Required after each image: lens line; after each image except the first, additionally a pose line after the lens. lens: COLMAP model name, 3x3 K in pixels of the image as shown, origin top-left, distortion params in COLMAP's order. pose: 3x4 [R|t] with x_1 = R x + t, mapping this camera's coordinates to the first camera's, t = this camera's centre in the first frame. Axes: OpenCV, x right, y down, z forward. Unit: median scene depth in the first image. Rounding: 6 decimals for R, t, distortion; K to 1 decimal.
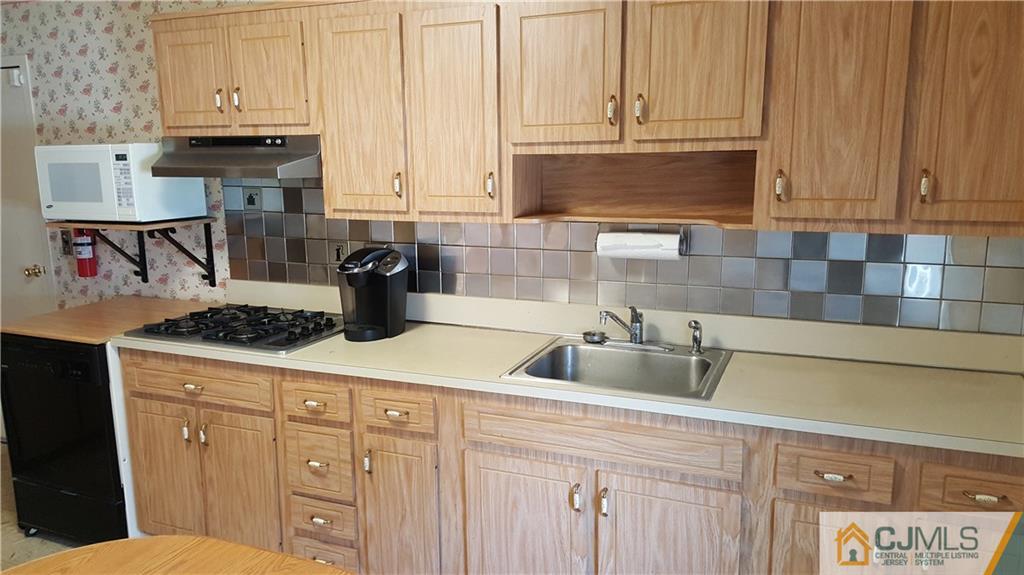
lens RADIAL K [[766.5, 0, 510.2], [0, 766.5, 292.9], [0, 0, 1]] dist [0.167070, -0.245489]
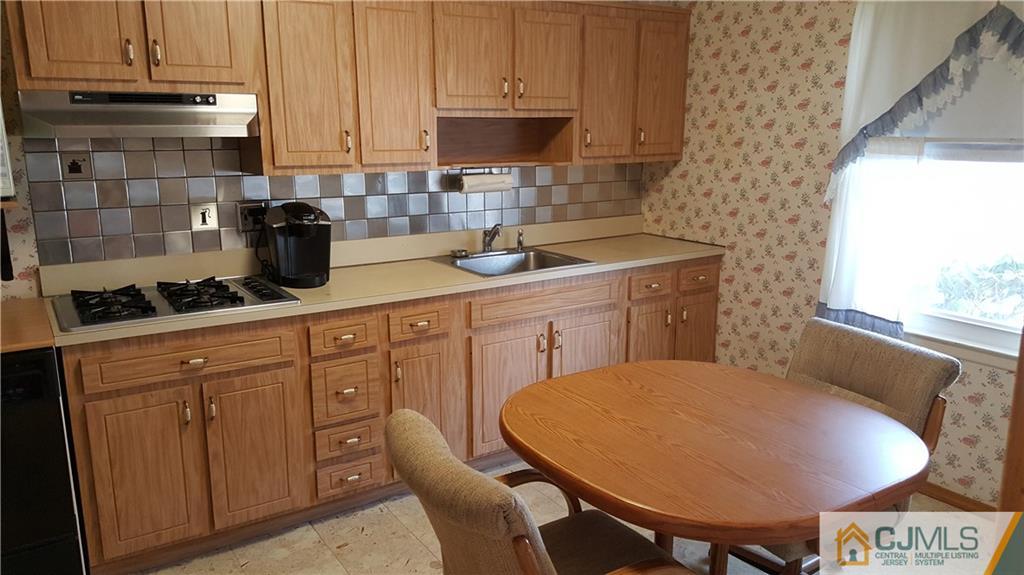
lens RADIAL K [[766.5, 0, 510.2], [0, 766.5, 292.9], [0, 0, 1]] dist [0.167070, -0.245489]
pose [[0.538320, -0.169053, 0.825611, -1.045295], [0.152734, 0.983021, 0.101698, 0.001539], [-0.828785, 0.071353, 0.555000, 0.175214]]
